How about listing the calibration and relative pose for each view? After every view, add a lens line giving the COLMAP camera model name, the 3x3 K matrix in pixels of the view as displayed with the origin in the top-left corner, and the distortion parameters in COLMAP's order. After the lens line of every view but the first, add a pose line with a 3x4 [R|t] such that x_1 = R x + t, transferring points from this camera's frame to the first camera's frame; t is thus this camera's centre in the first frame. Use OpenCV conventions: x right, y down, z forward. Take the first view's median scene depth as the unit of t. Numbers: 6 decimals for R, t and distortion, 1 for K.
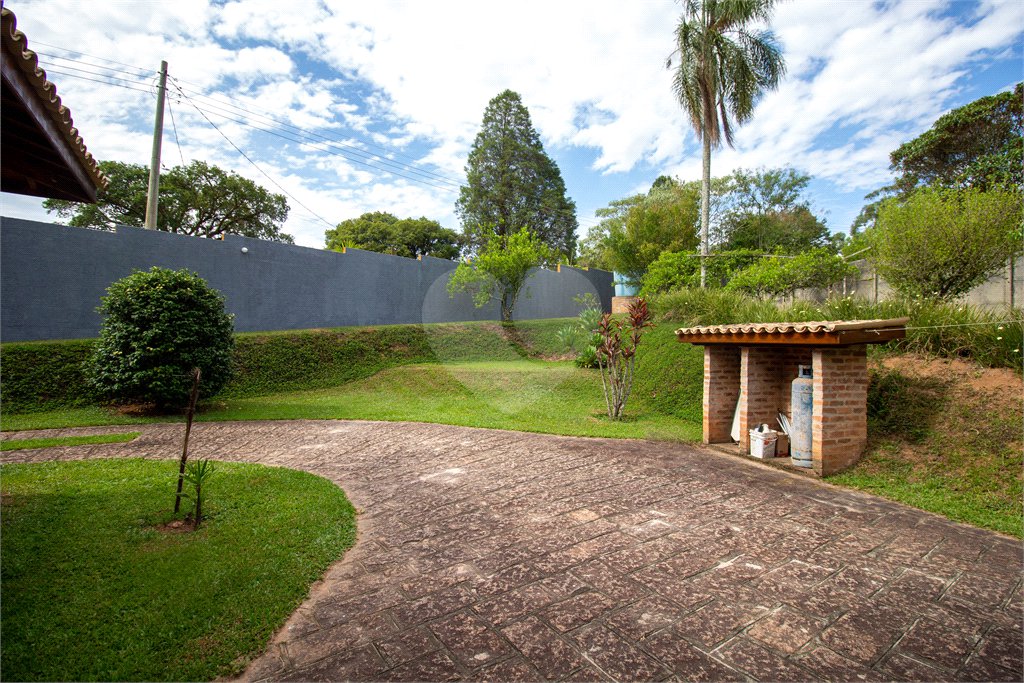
lens RADIAL K [[571.3, 0, 511.1], [0, 571.3, 331.0], [0, 0, 1]] dist [-0.001434, -0.013073]
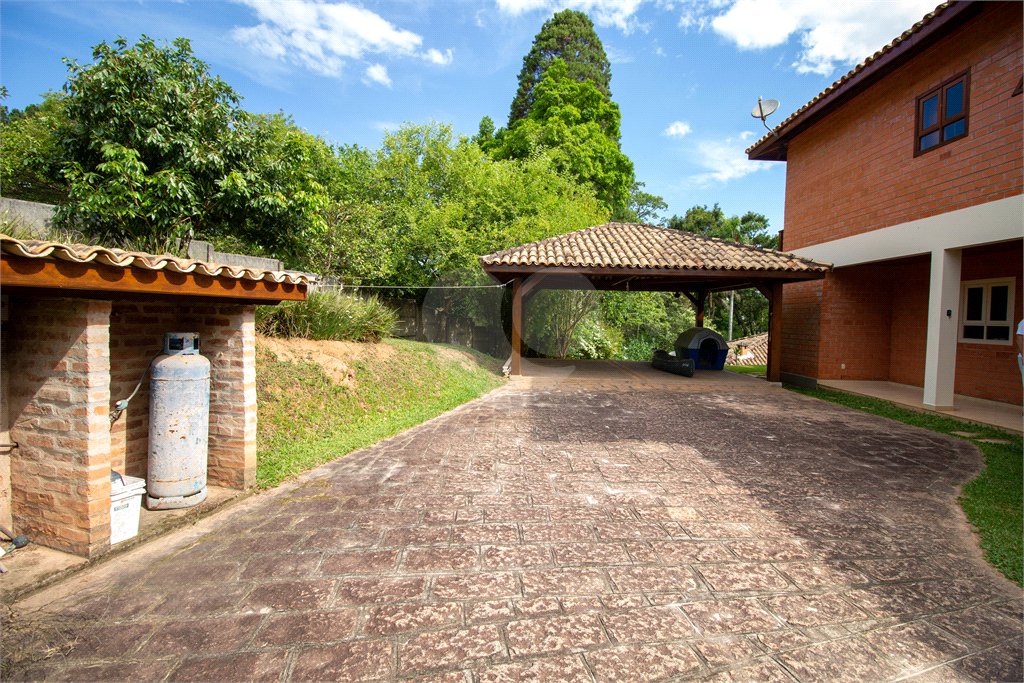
lens RADIAL K [[571.3, 0, 511.1], [0, 571.3, 331.0], [0, 0, 1]] dist [-0.001434, -0.013073]
pose [[-0.865329, -0.032957, 0.500119, -0.056245], [-0.039140, 0.999232, -0.001875, 0.057535], [-0.499673, -0.021197, -0.865955, 1.613051]]
